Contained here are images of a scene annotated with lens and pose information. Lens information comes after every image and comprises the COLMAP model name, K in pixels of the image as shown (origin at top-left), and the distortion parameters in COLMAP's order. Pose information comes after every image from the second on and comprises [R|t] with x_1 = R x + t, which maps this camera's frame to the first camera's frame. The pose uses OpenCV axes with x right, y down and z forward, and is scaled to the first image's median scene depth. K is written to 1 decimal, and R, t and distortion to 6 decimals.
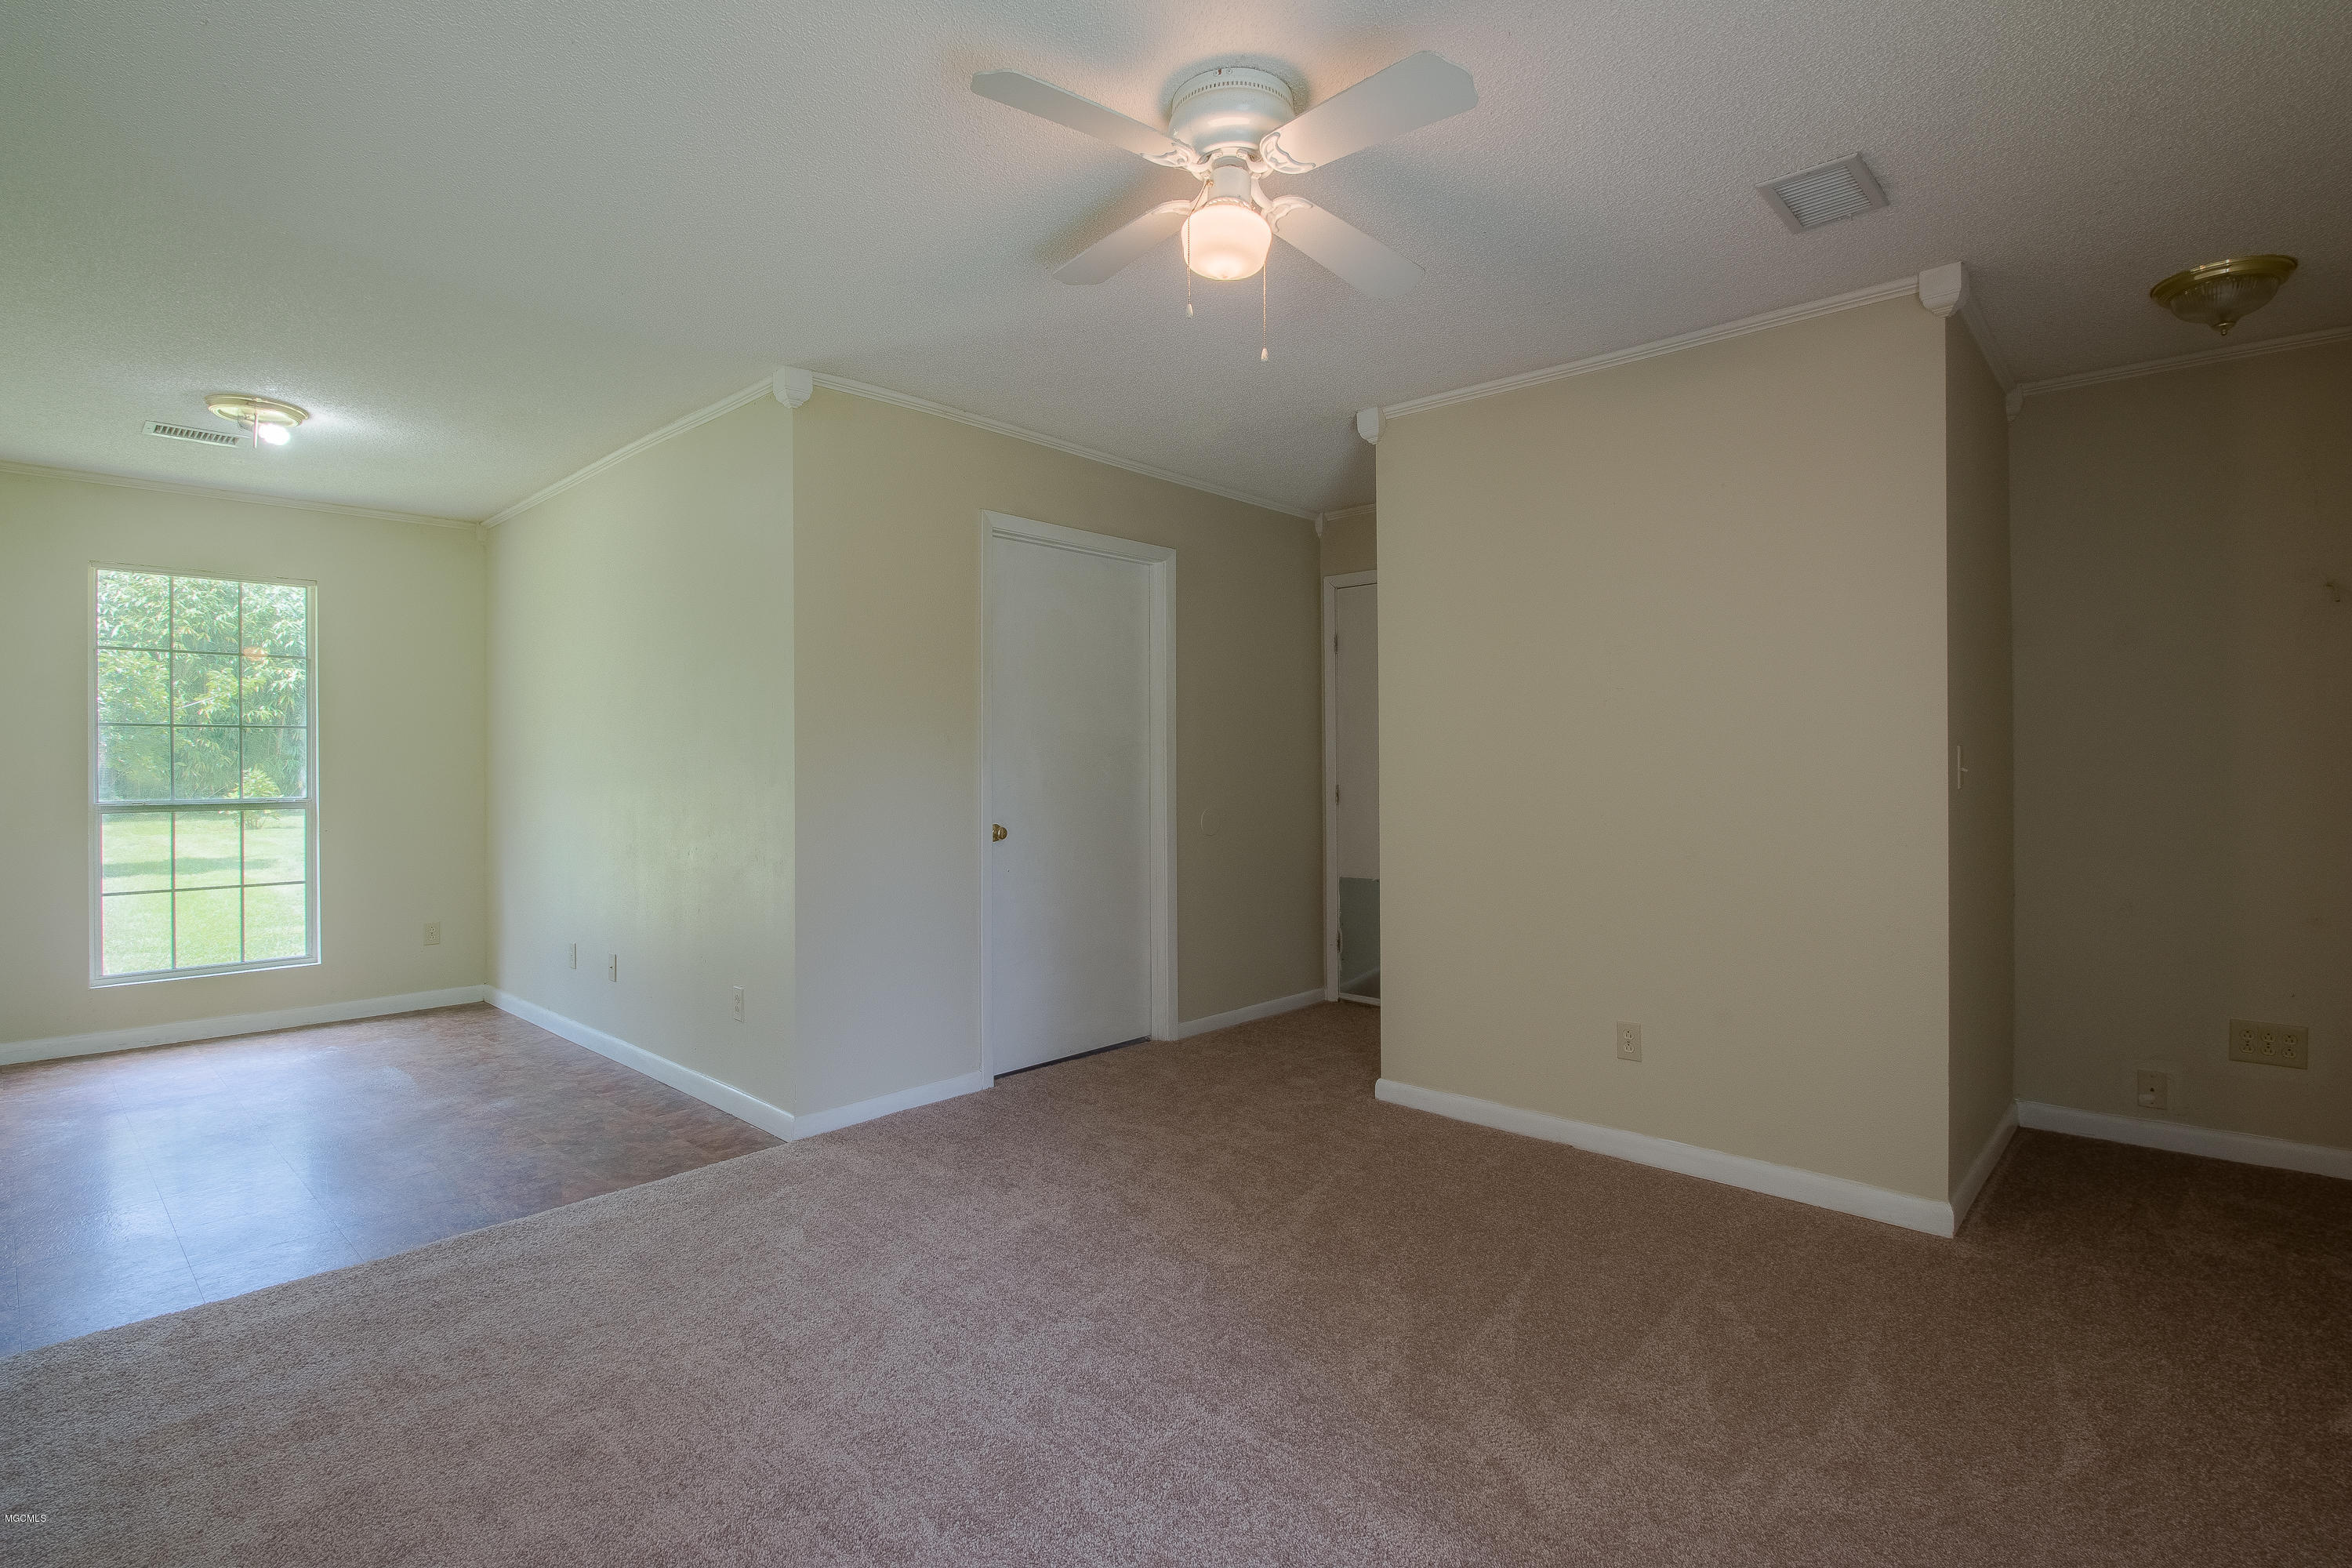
lens RADIAL K [[1088.2, 0, 1155.0], [0, 1088.2, 757.5], [0, 0, 1]] dist [0.000654, -0.013566]
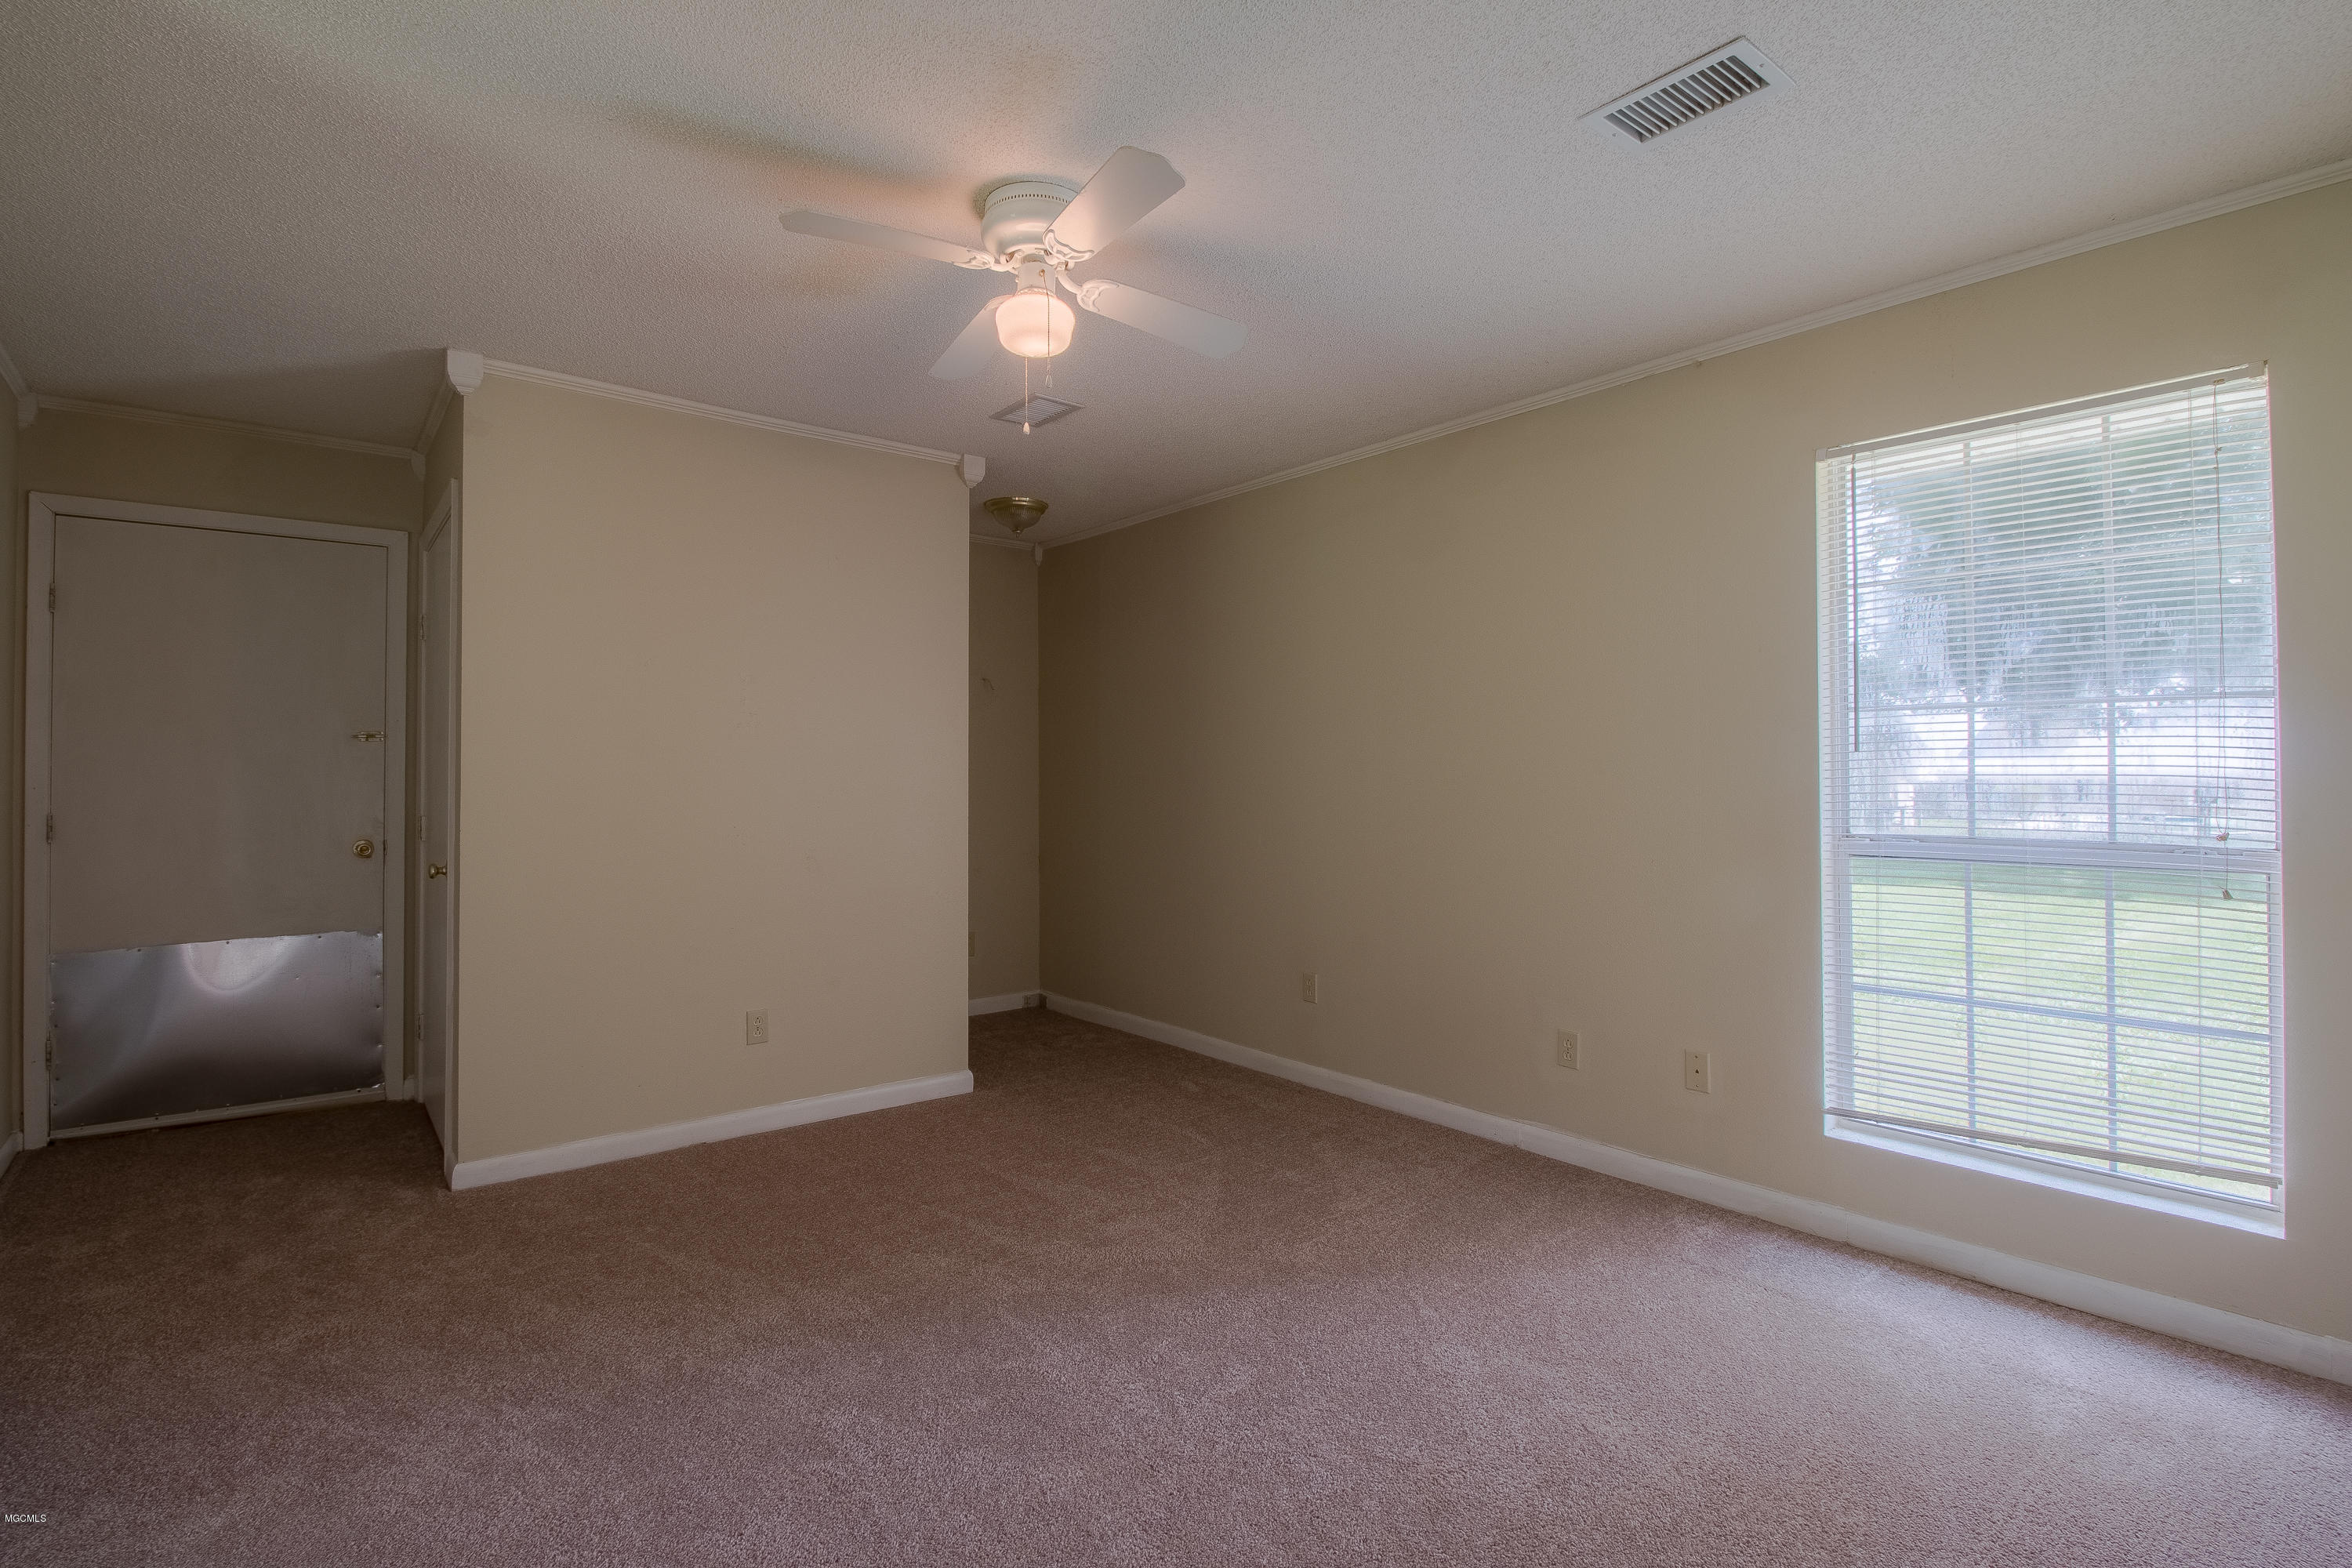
lens RADIAL K [[1088.2, 0, 1155.0], [0, 1088.2, 757.5], [0, 0, 1]] dist [0.000654, -0.013566]
pose [[0.165267, 0.019113, 0.986064, -0.715867], [-0.004945, 0.999816, -0.018551, 0.000348], [-0.986236, -0.001811, 0.165331, 0.474789]]
